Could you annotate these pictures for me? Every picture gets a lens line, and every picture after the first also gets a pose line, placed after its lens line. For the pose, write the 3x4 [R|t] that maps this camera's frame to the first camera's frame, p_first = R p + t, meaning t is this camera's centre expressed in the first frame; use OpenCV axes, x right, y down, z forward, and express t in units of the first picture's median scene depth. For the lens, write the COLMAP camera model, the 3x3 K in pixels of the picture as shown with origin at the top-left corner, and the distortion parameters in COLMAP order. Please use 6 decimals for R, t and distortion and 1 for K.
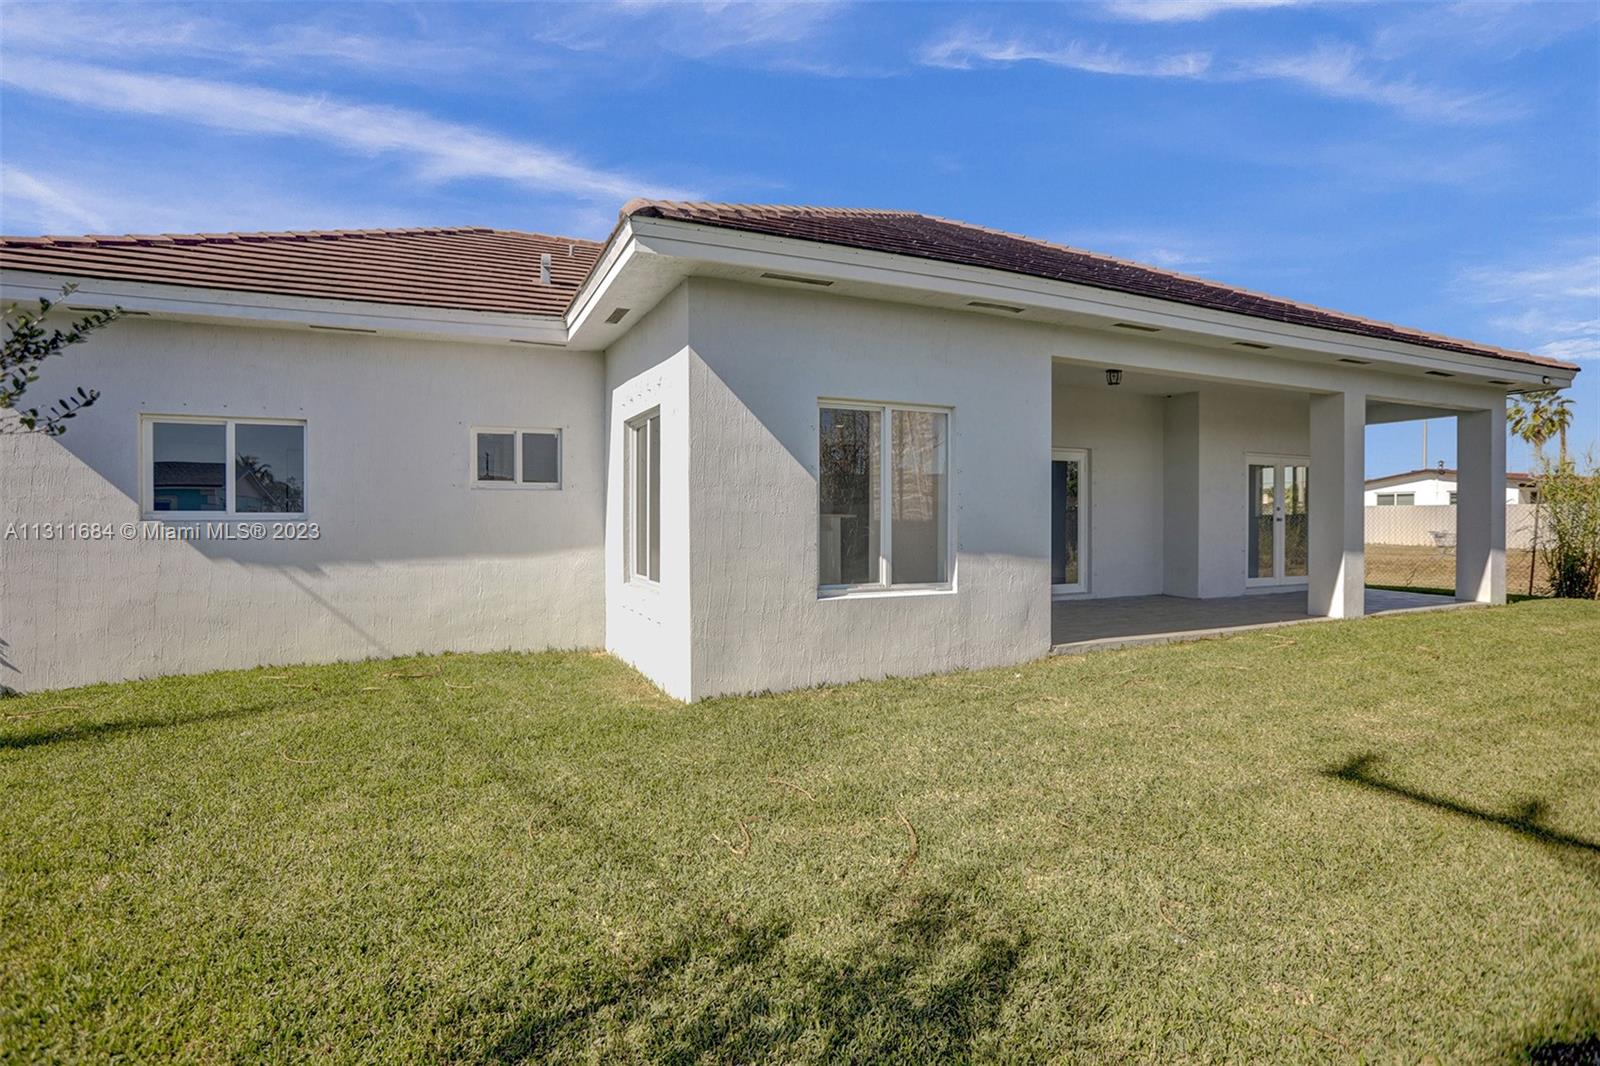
lens RADIAL K [[780.3, 0, 800.0], [0, 780.3, 533.0], [0, 0, 1]] dist [-0.060614, 0.028241]
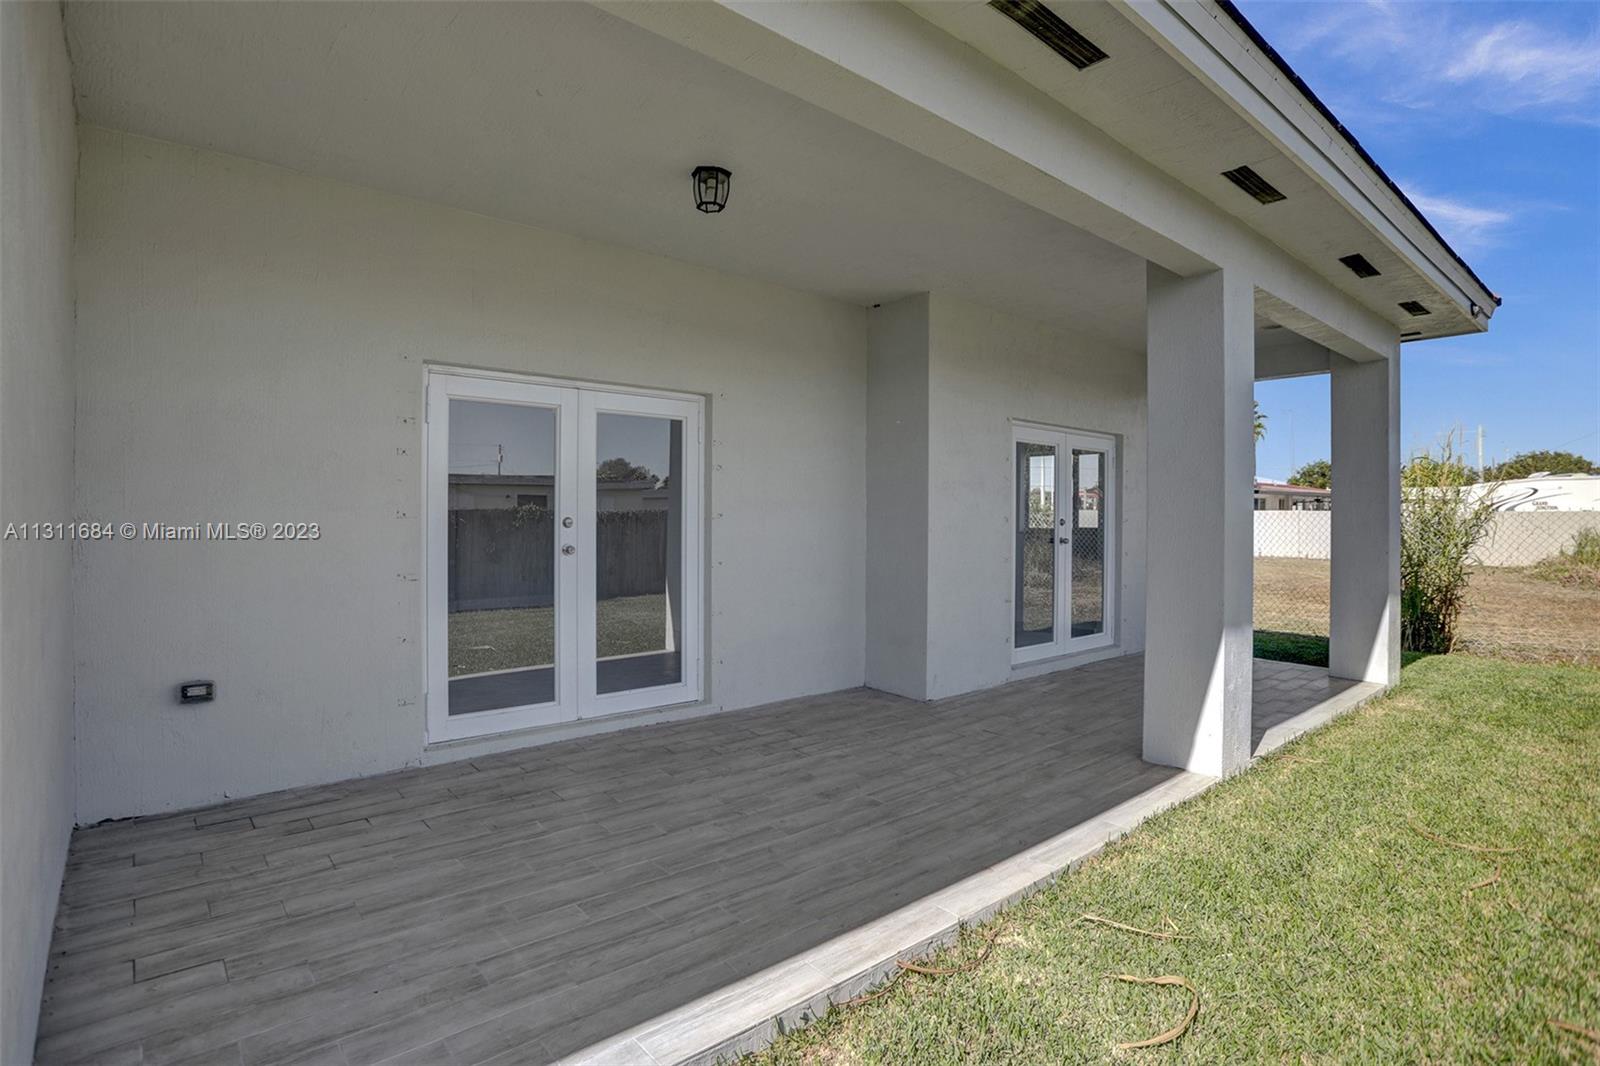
lens RADIAL K [[792.6, 0, 785.2], [0, 792.6, 521.5], [0, 0, 1]] dist [-0.072298, 0.035338]
pose [[0.969220, 0.009791, 0.246002, 0.450652], [-0.007710, 0.999926, -0.009422, -0.041728], [-0.246076, 0.007235, 0.969223, 0.780467]]
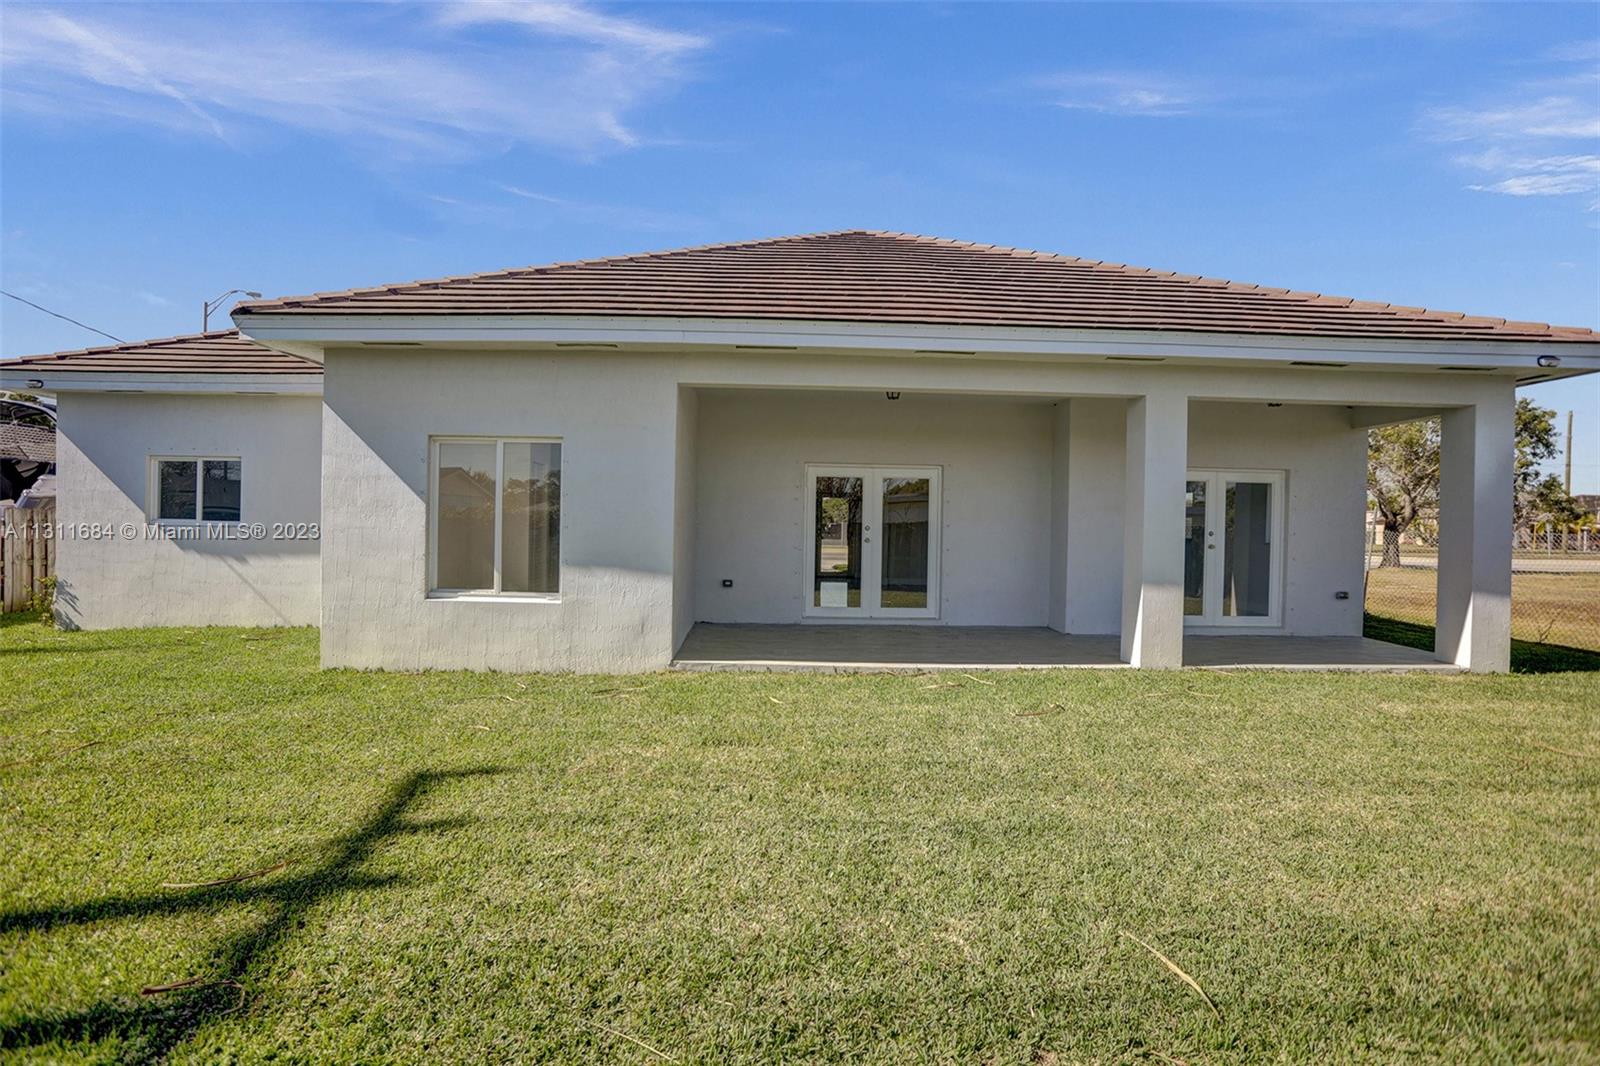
lens RADIAL K [[780.3, 0, 800.0], [0, 780.3, 533.0], [0, 0, 1]] dist [-0.060614, 0.028241]
pose [[0.917772, 0.022742, -0.396455, 0.883593], [-0.027786, 0.999590, -0.006982, -0.023259], [0.396134, 0.017423, 0.918028, 0.099879]]
